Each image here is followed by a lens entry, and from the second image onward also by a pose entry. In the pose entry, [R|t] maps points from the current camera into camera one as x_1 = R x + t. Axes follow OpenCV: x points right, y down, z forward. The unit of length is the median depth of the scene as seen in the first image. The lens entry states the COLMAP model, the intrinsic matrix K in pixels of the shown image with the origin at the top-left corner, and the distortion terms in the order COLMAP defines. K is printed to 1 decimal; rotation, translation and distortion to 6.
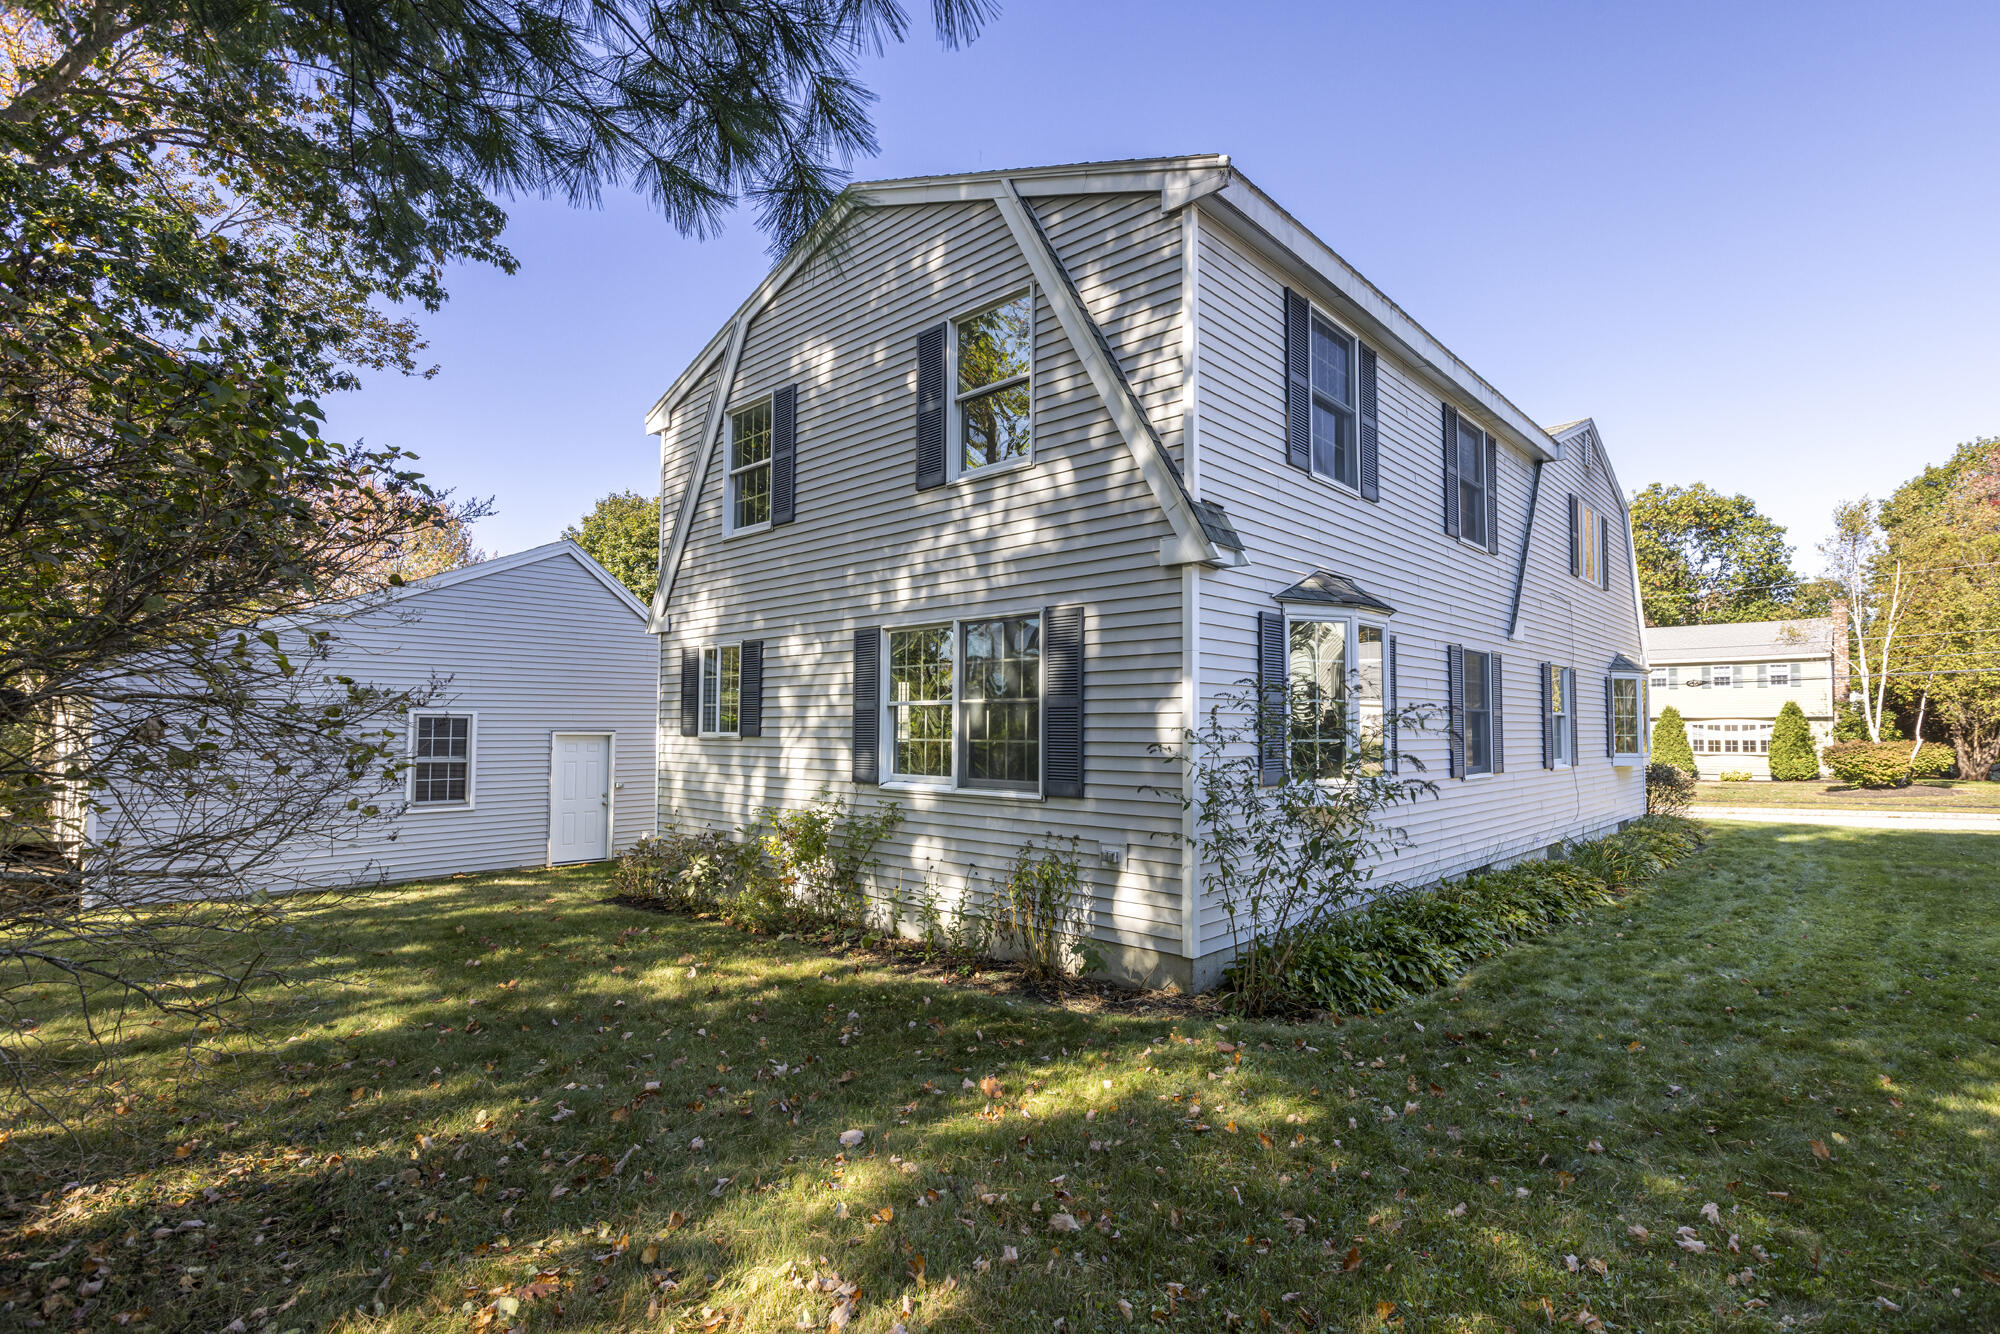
lens RADIAL K [[964.7, 0, 986.8], [0, 964.7, 679.3], [0, 0, 1]] dist [-0.001879, -0.000143]
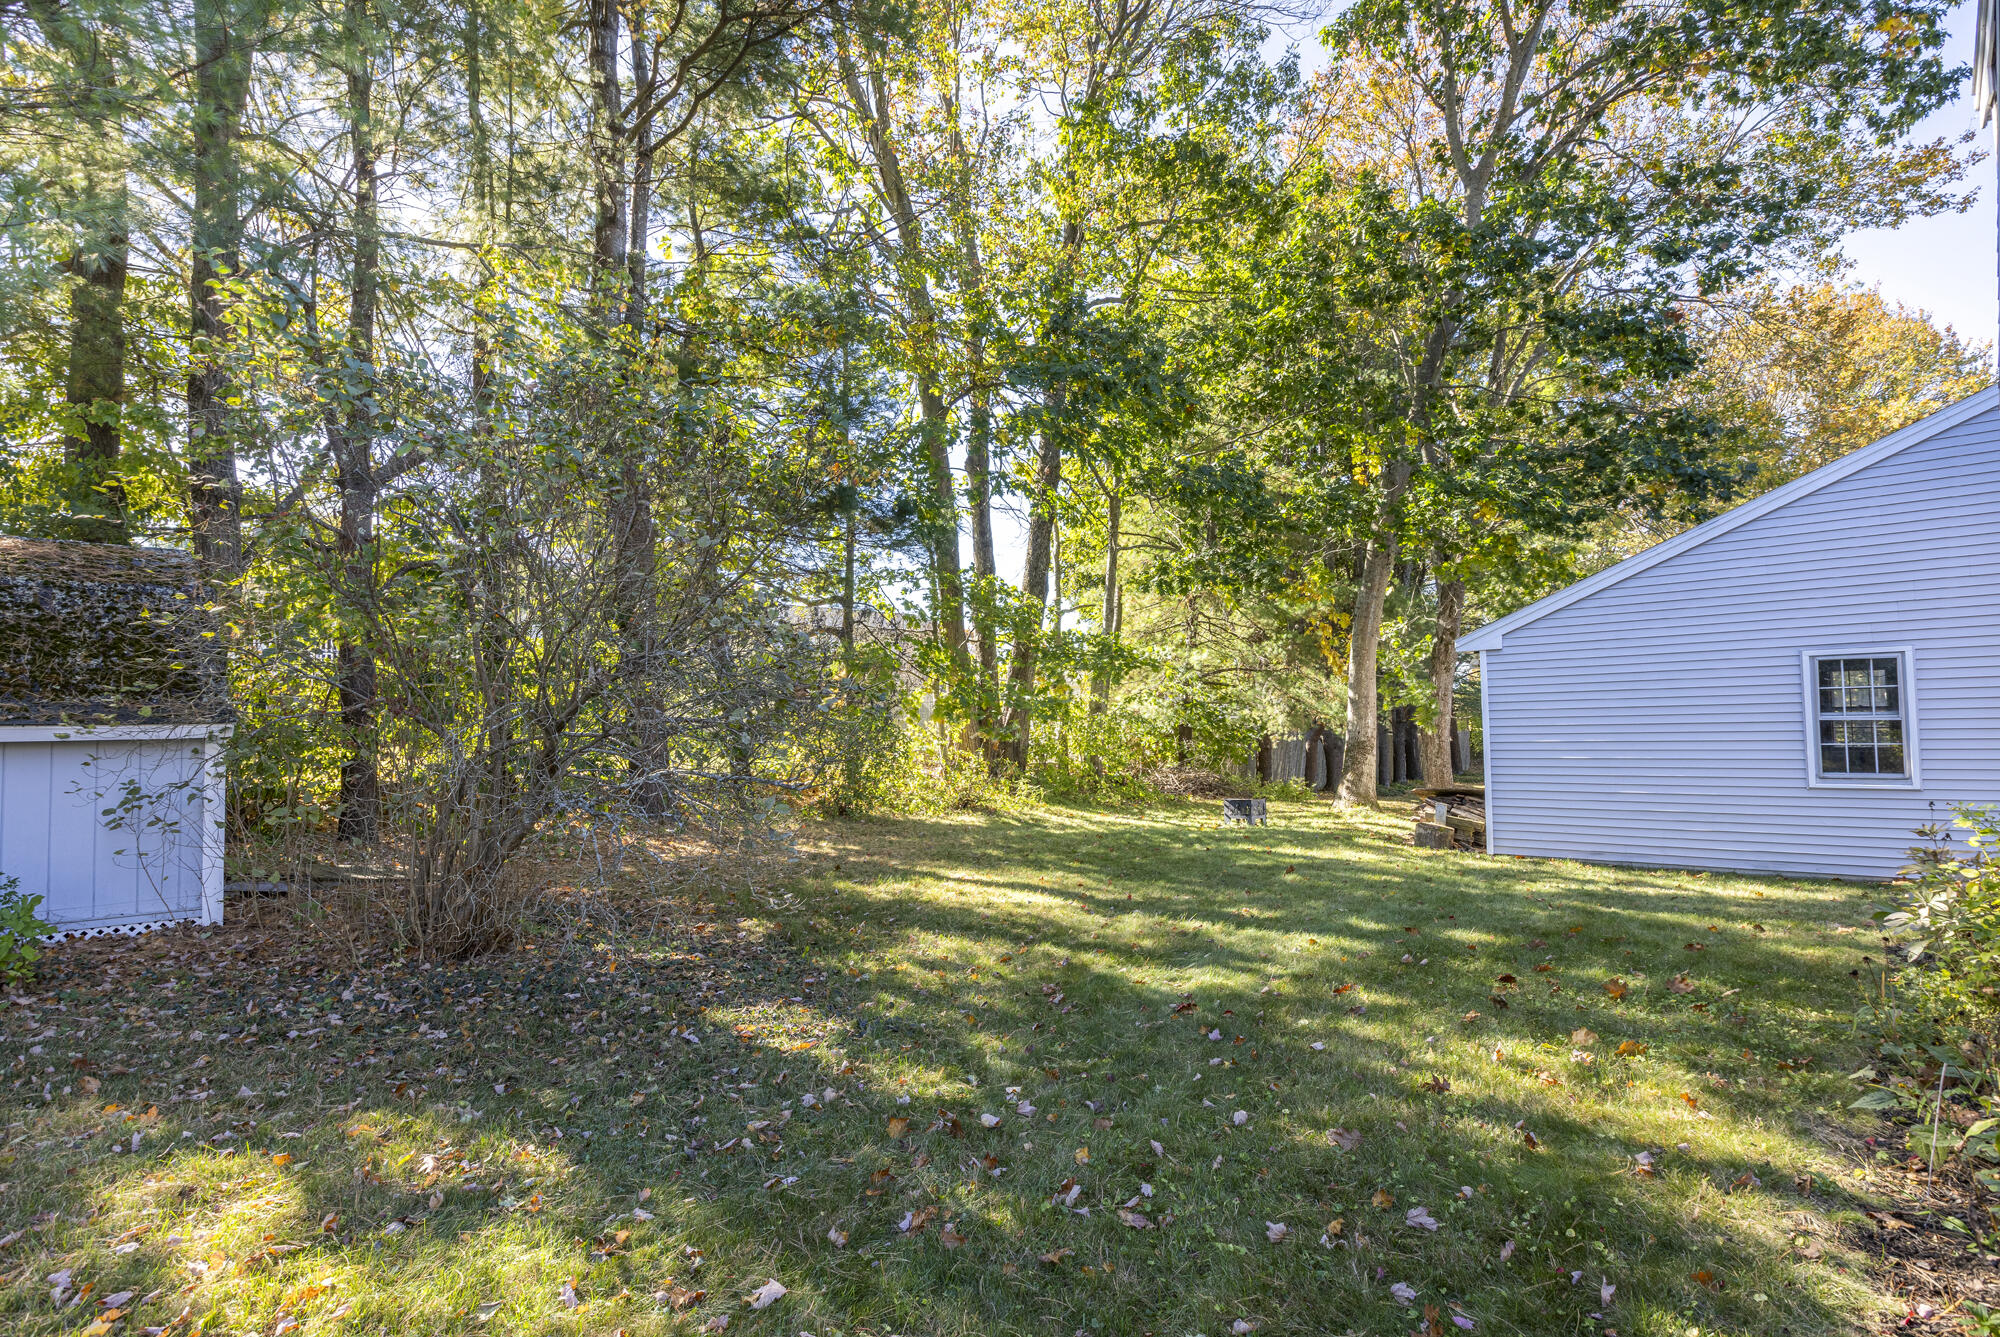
lens RADIAL K [[964.7, 0, 990.5], [0, 964.7, 672.2], [0, 0, 1]] dist [-0.001879, -0.000143]
pose [[0.032350, -0.057426, -0.997826, 0.306601], [0.087876, 0.994645, -0.054394, 0.066981], [0.995606, -0.085925, 0.037223, 0.675237]]
